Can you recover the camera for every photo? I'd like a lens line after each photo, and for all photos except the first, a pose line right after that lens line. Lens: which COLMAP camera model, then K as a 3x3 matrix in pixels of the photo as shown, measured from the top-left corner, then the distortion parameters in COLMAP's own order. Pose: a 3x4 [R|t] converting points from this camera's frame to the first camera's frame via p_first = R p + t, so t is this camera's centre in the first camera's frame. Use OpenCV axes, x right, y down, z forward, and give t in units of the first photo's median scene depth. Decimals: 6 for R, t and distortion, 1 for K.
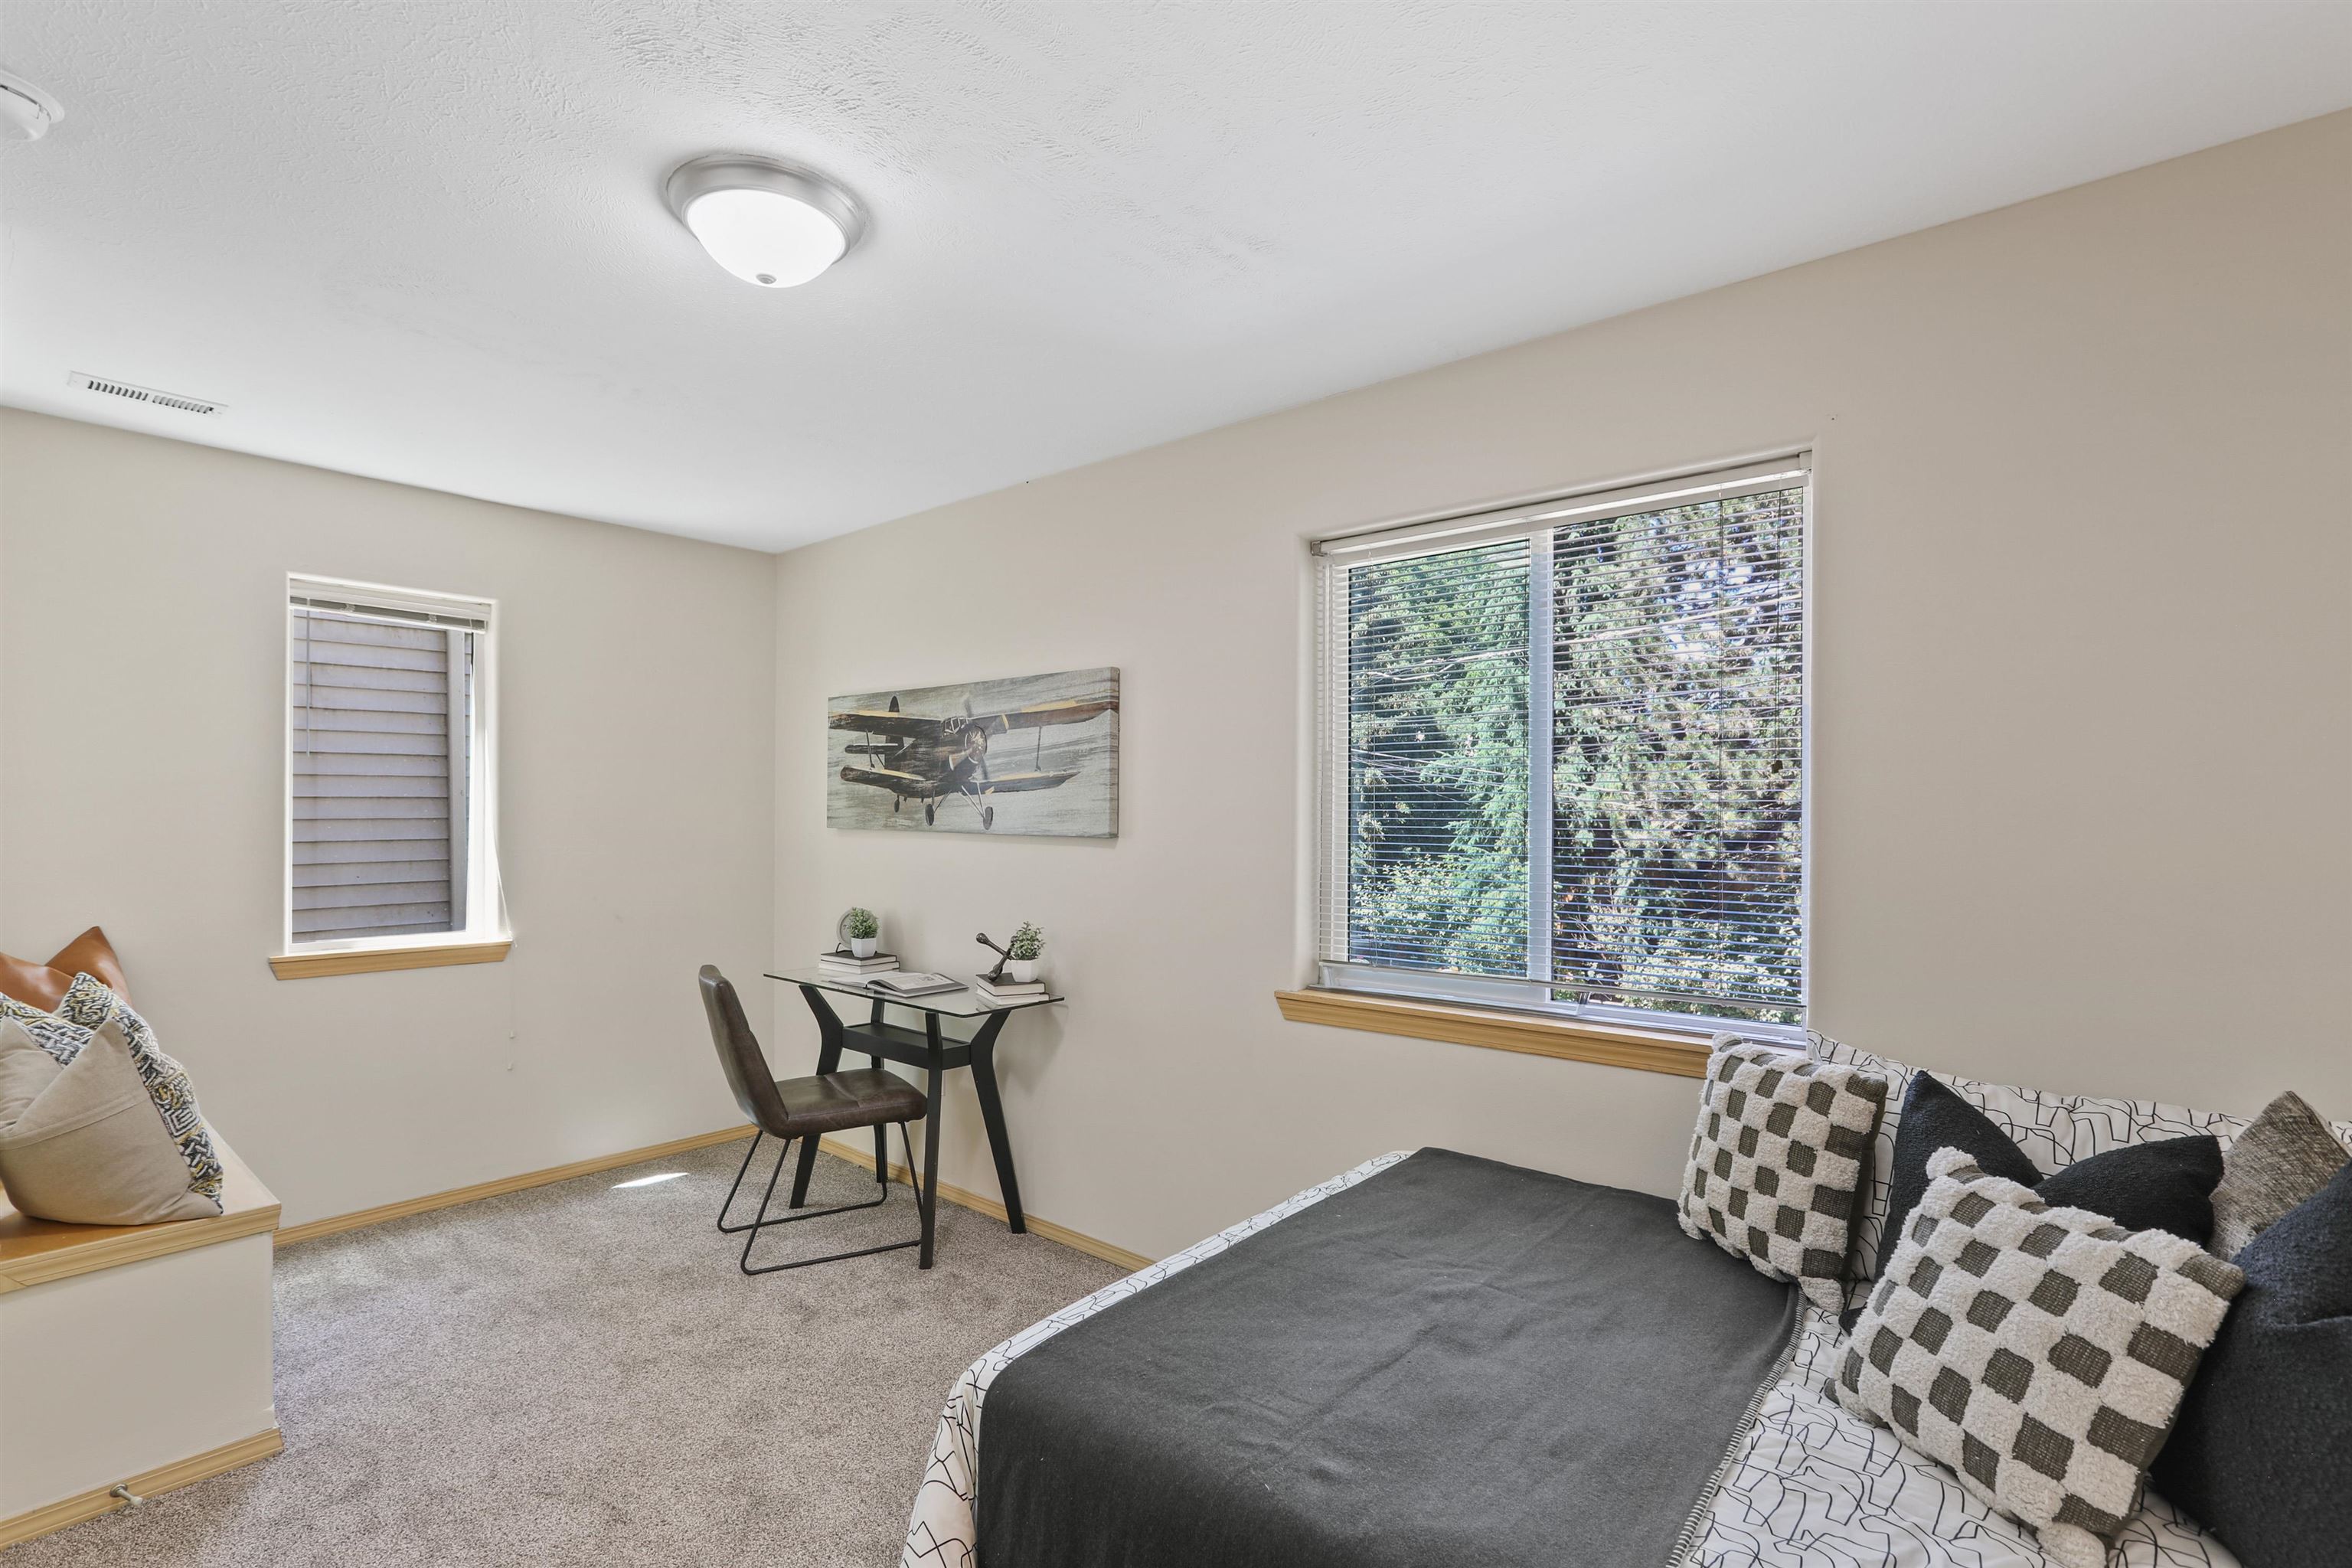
lens RADIAL K [[1078.9, 0, 1186.6], [0, 1078.9, 794.9], [0, 0, 1]] dist [-0.026843, 0.013040]
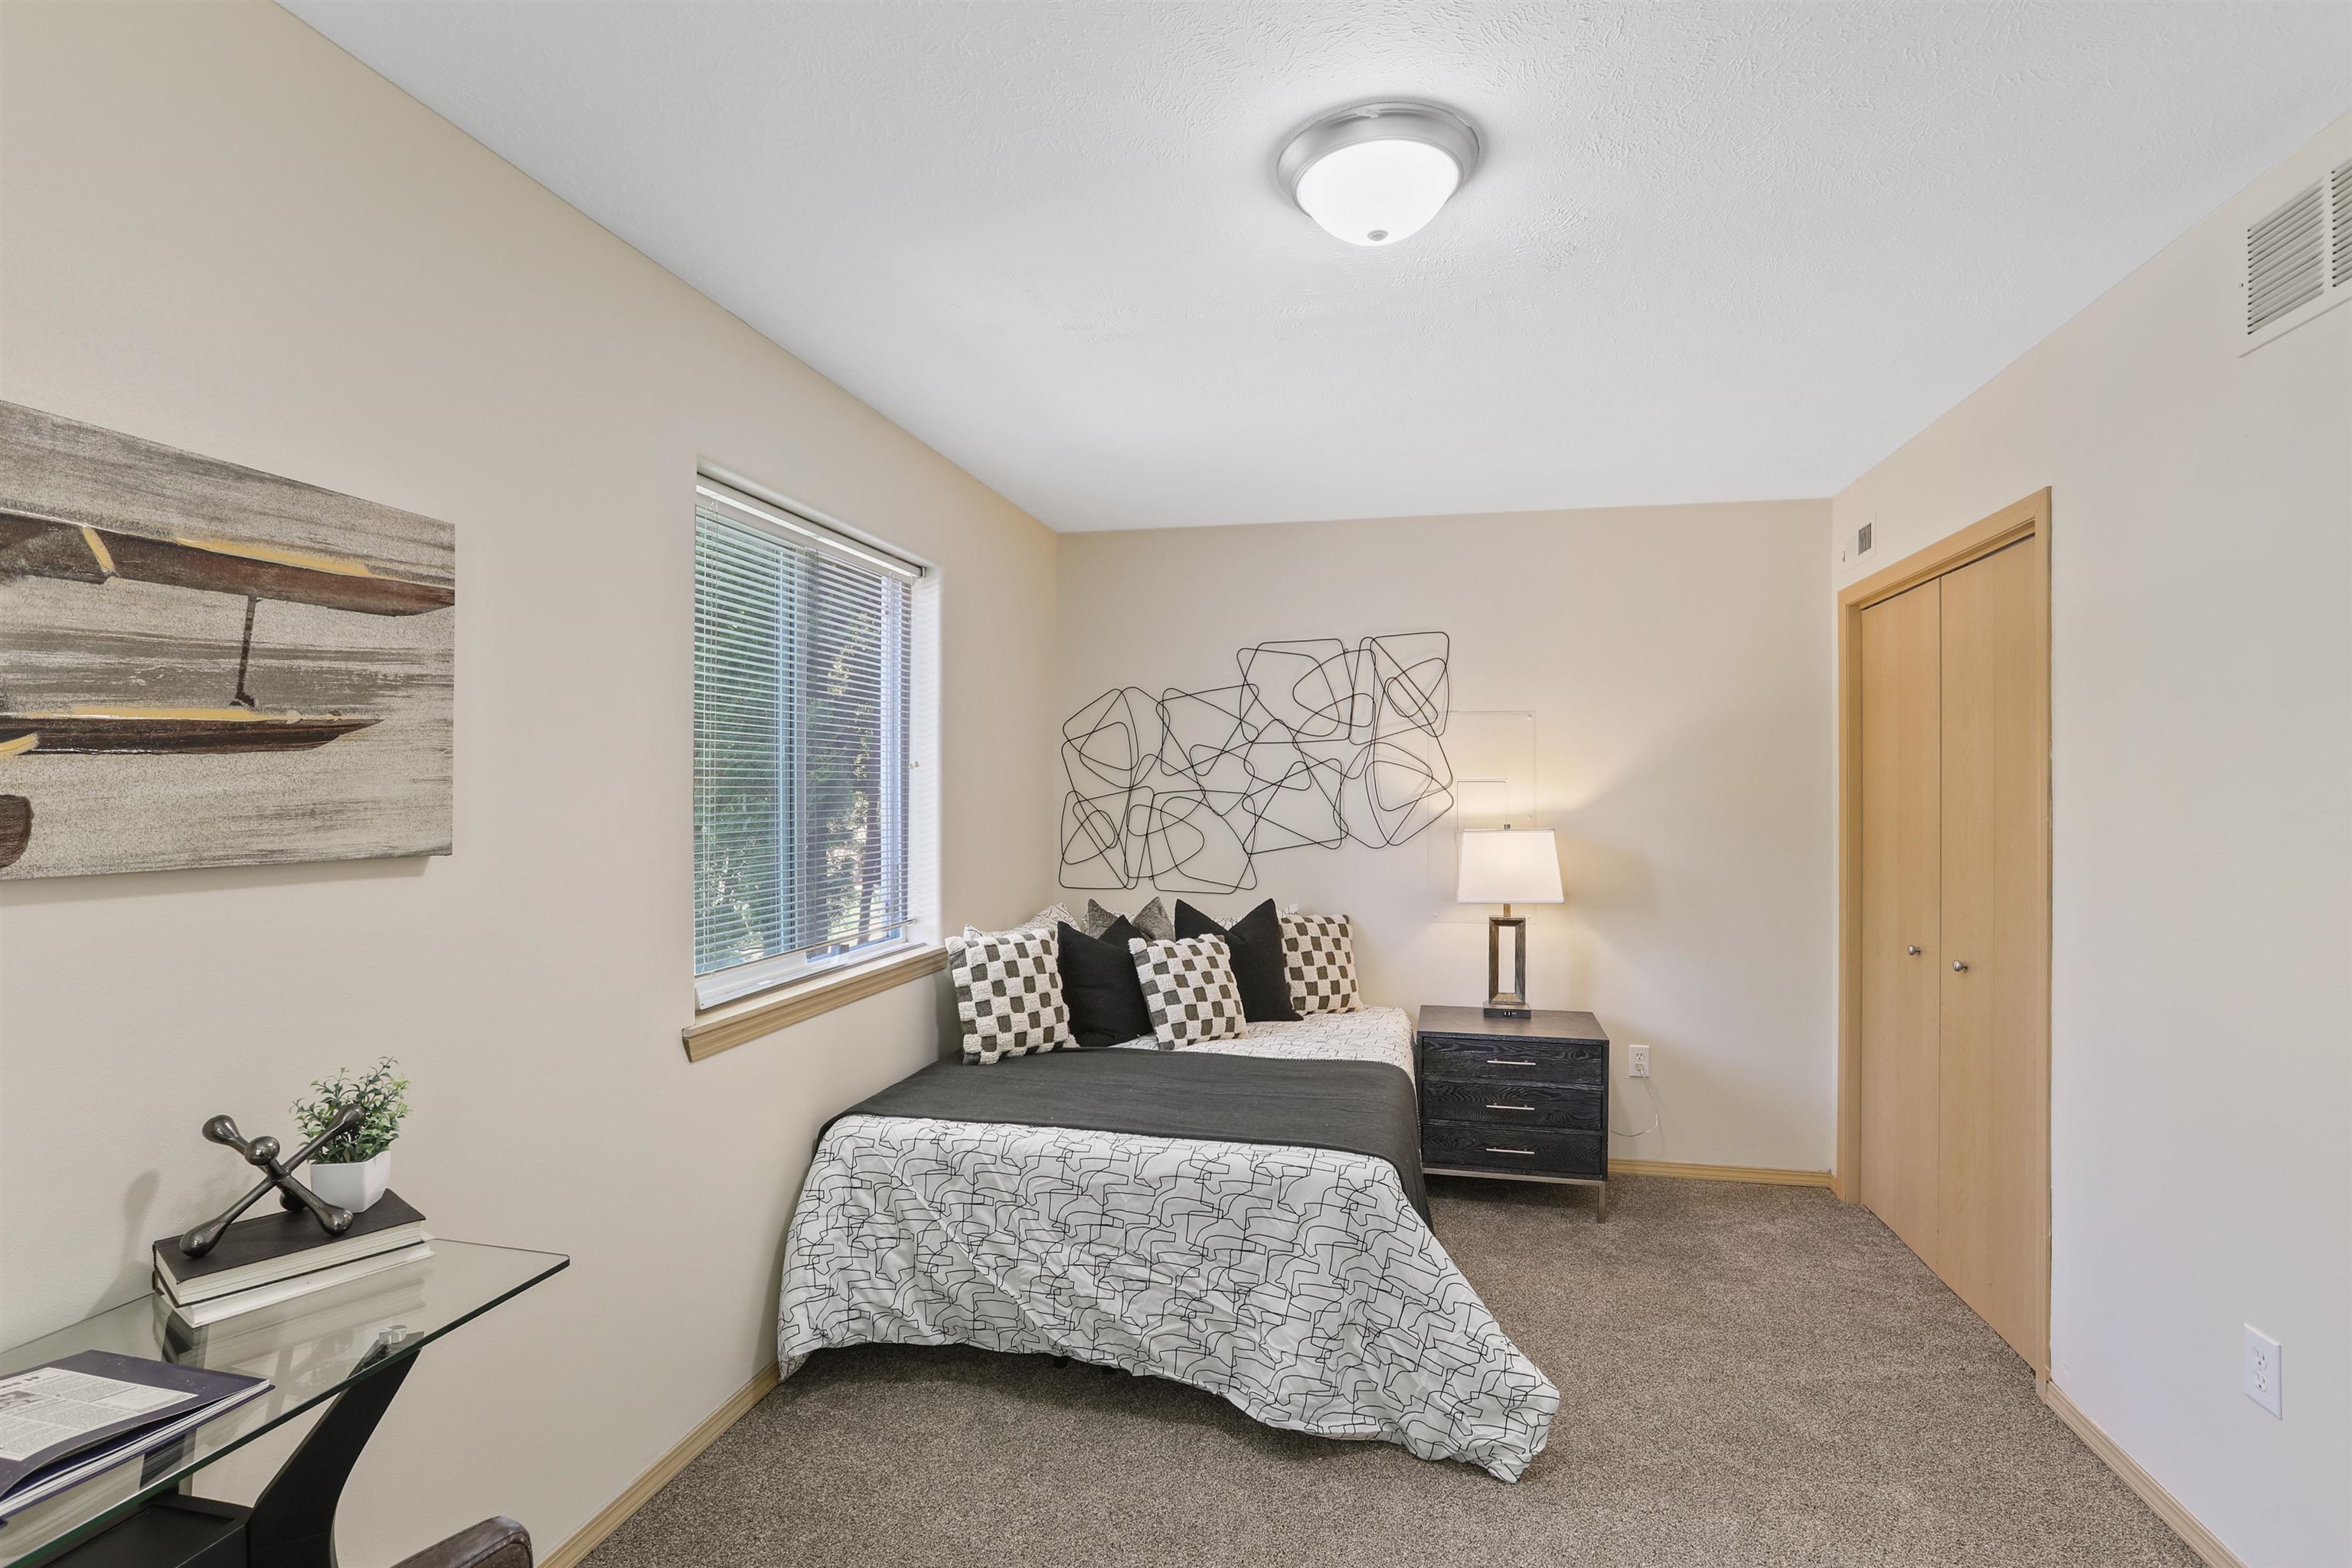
lens RADIAL K [[1078.9, 0, 1177.9], [0, 1078.9, 787.9], [0, 0, 1]] dist [-0.026843, 0.013040]
pose [[-0.437973, -0.008460, 0.898948, -0.658956], [-0.019067, 0.999818, 0.000120, 0.001622], [-0.898786, -0.017087, -0.438055, 0.875455]]
